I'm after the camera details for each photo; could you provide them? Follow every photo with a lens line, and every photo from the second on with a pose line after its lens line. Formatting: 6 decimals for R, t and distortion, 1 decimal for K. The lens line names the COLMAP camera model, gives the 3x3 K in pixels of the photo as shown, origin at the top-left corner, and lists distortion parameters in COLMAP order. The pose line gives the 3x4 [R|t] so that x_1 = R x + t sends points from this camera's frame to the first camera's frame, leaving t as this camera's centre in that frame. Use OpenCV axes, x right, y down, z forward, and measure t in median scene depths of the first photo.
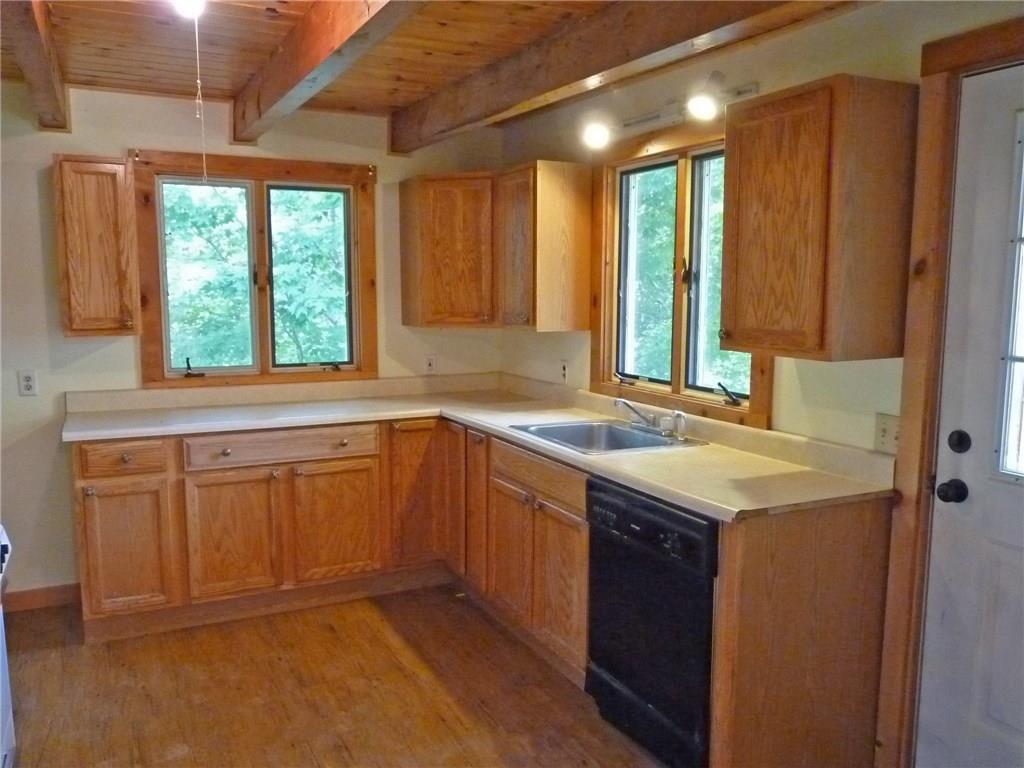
lens RADIAL K [[827.8, 0, 511.7], [0, 827.8, 385.3], [0, 0, 1]] dist [-0.013660, -0.000747]
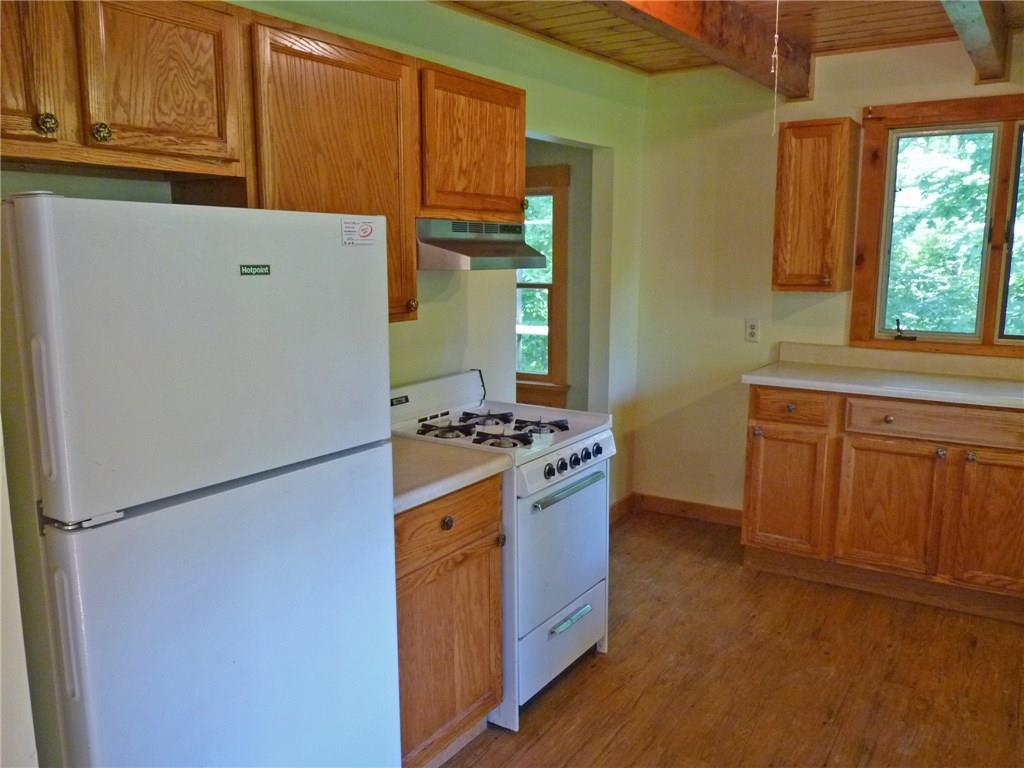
lens RADIAL K [[827.8, 0, 514.4], [0, 827.8, 383.6], [0, 0, 1]] dist [-0.013660, -0.000747]
pose [[0.506331, 0.134534, -0.851780, 0.233221], [-0.100360, 0.990237, 0.096744, -0.007894], [0.856479, 0.036500, 0.514889, 0.137427]]
